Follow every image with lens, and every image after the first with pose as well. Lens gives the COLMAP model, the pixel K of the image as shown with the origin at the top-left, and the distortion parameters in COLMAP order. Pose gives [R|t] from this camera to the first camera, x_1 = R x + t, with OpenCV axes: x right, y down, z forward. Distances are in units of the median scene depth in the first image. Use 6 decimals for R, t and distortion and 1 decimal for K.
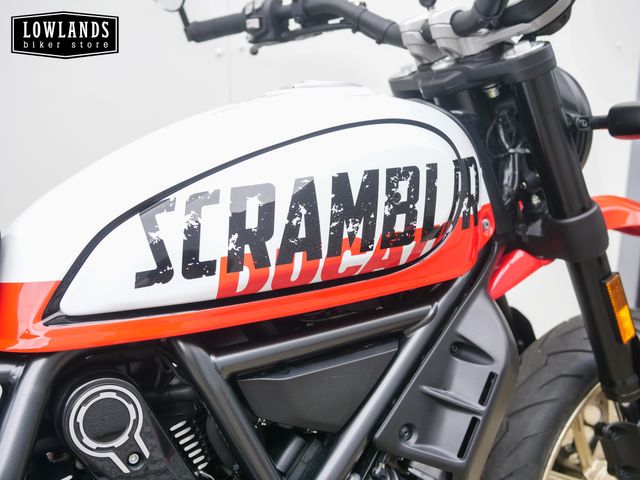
lens RADIAL K [[747.0, 0, 320.0], [0, 747.0, 240.0], [0, 0, 1]] dist [-0.000669, 0.011522]
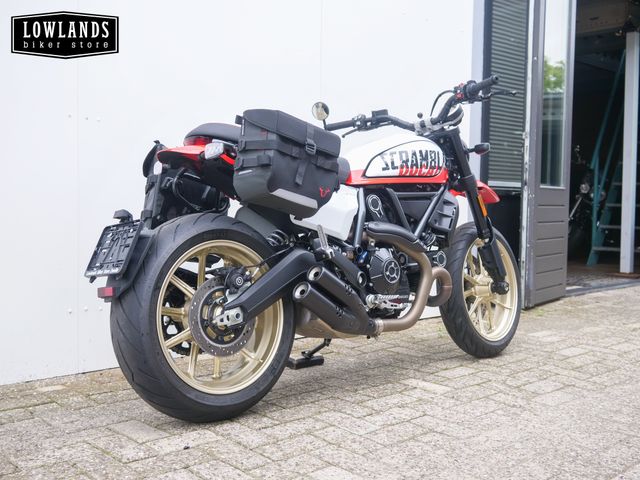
lens RADIAL K [[747.0, 0, 320.0], [0, 747.0, 240.0], [0, 0, 1]] dist [-0.000669, 0.011522]
pose [[0.971865, -0.006101, 0.235460, -1.468800], [0.055225, 0.977701, -0.202609, 1.188889], [-0.228973, 0.209912, 0.950531, -2.657885]]
